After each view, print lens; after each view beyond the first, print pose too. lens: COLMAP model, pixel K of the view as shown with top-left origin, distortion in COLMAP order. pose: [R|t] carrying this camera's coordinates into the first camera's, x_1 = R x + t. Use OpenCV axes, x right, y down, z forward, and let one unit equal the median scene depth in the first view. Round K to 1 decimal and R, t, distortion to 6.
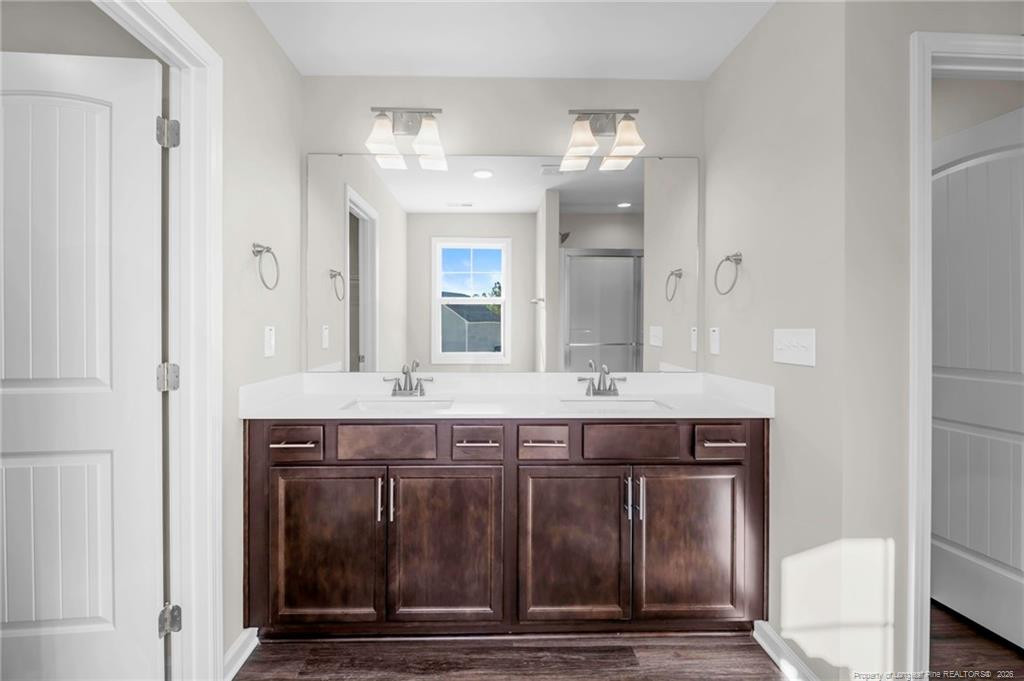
lens RADIAL K [[468.7, 0, 487.5], [0, 468.7, 332.4], [0, 0, 1]] dist [-0.004866, -0.004031]
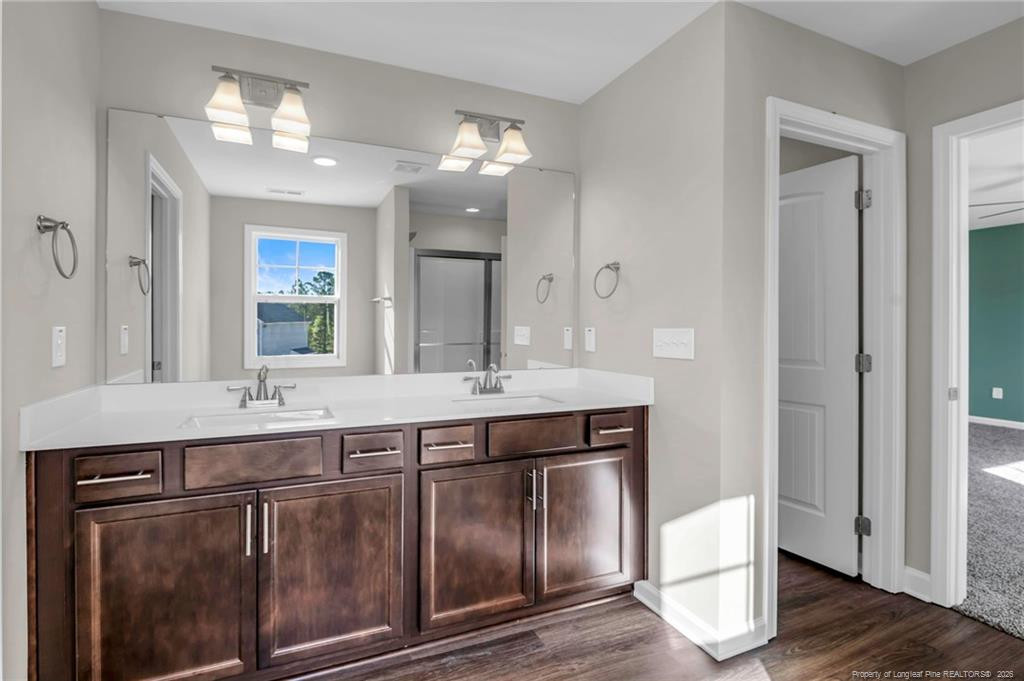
lens RADIAL K [[468.7, 0, 504.4], [0, 468.7, 333.7], [0, 0, 1]] dist [-0.004866, -0.004031]
pose [[0.925943, -0.006153, 0.377613, -0.113710], [0.004972, 0.999979, 0.004102, -0.001240], [-0.377630, -0.001921, 0.925955, 0.036830]]
